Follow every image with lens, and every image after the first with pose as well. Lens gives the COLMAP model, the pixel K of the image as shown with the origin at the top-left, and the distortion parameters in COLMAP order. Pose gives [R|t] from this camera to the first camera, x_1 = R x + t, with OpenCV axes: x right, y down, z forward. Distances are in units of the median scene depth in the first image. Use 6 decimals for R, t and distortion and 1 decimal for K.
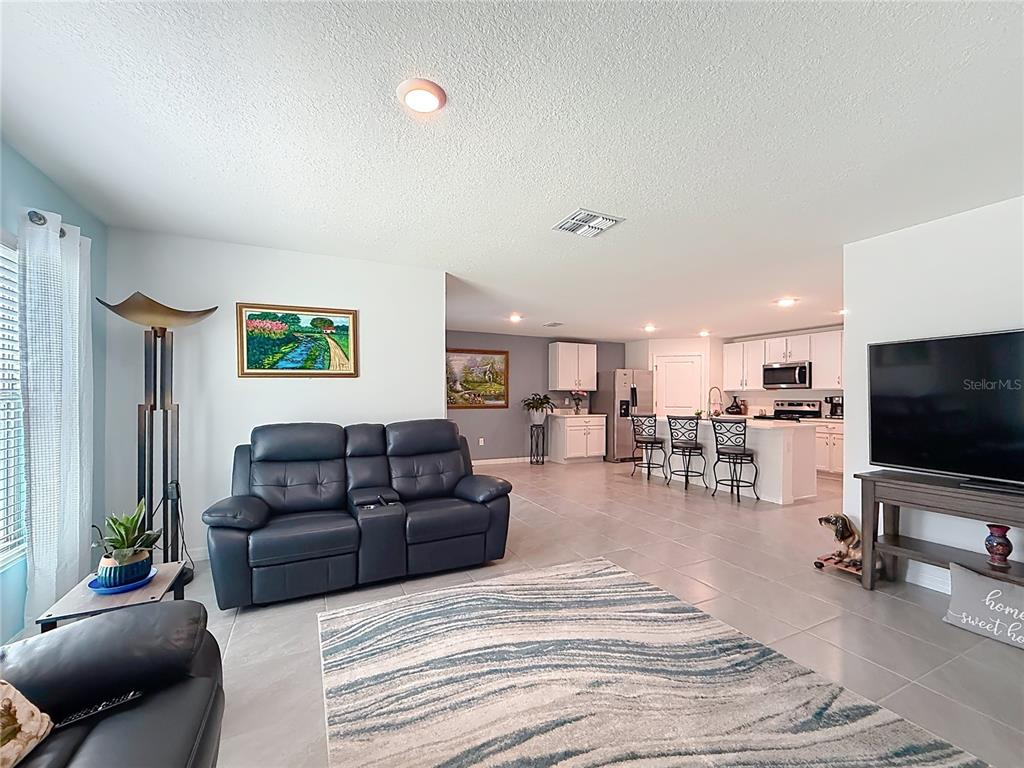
lens RADIAL K [[421.3, 0, 516.2], [0, 421.3, 391.8], [0, 0, 1]] dist [-0.001286, 0.000145]
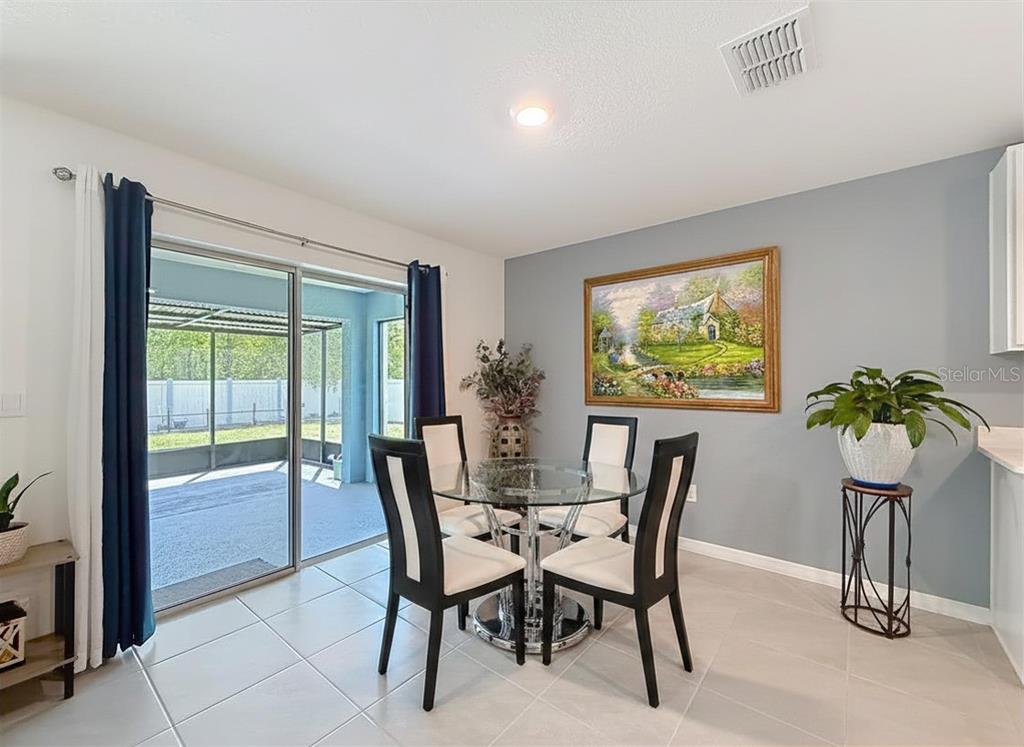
lens RADIAL K [[390.6, 0, 509.4], [0, 390.6, 376.6], [0, 0, 1]] dist [-0.005908, 0.000055]
pose [[0.459415, -0.007215, -0.888193, 0.170241], [0.015252, 0.999884, -0.000233, 0.006312], [0.888091, -0.013440, 0.459471, 0.689181]]
